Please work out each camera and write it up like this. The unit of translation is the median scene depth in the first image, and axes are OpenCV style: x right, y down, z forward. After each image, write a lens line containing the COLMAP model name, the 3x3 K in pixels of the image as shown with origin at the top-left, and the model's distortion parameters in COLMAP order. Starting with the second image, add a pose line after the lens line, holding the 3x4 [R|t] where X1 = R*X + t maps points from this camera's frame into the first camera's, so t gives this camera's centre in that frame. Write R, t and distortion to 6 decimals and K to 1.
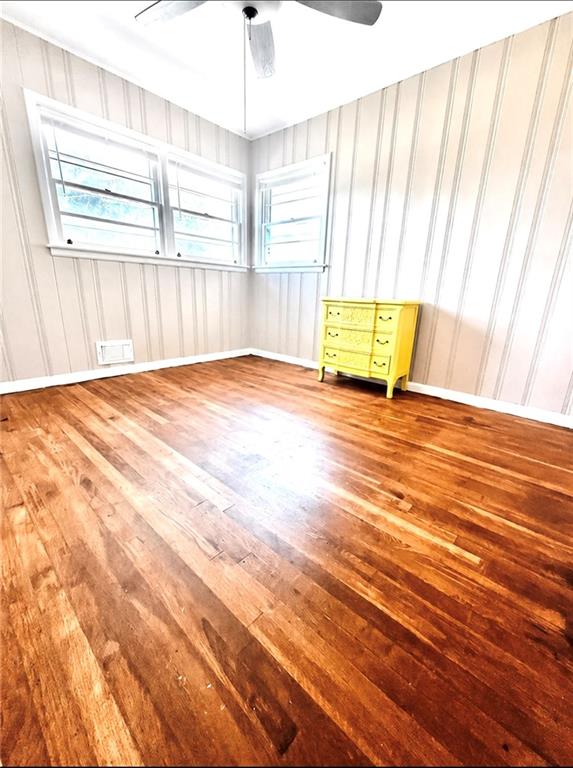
lens RADIAL K [[312.1, 0, 286.5], [0, 312.1, 384.0], [0, 0, 1]] dist [-0.003385, -0.000378]
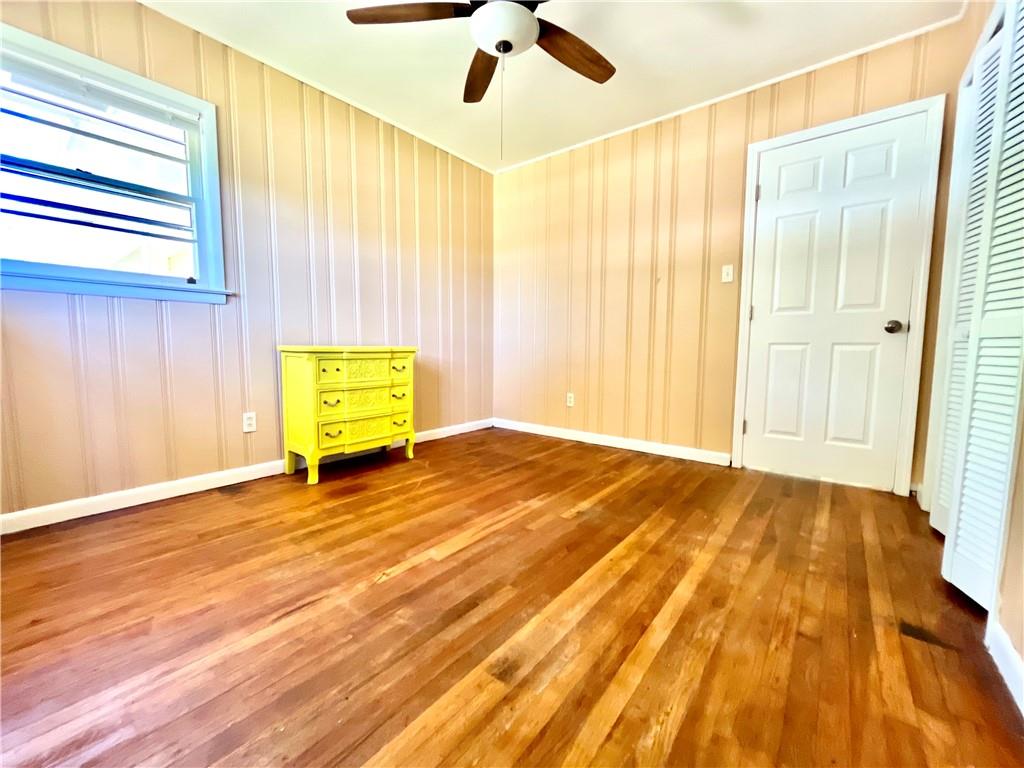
lens RADIAL K [[416.1, 0, 519.0], [0, 416.1, 381.3], [0, 0, 1]] dist [-0.003385, -0.000378]
pose [[-0.069771, -0.120399, 0.990271, -0.771144], [0.276764, 0.951383, 0.135171, -0.221754], [-0.958402, 0.283502, -0.033057, 0.680407]]
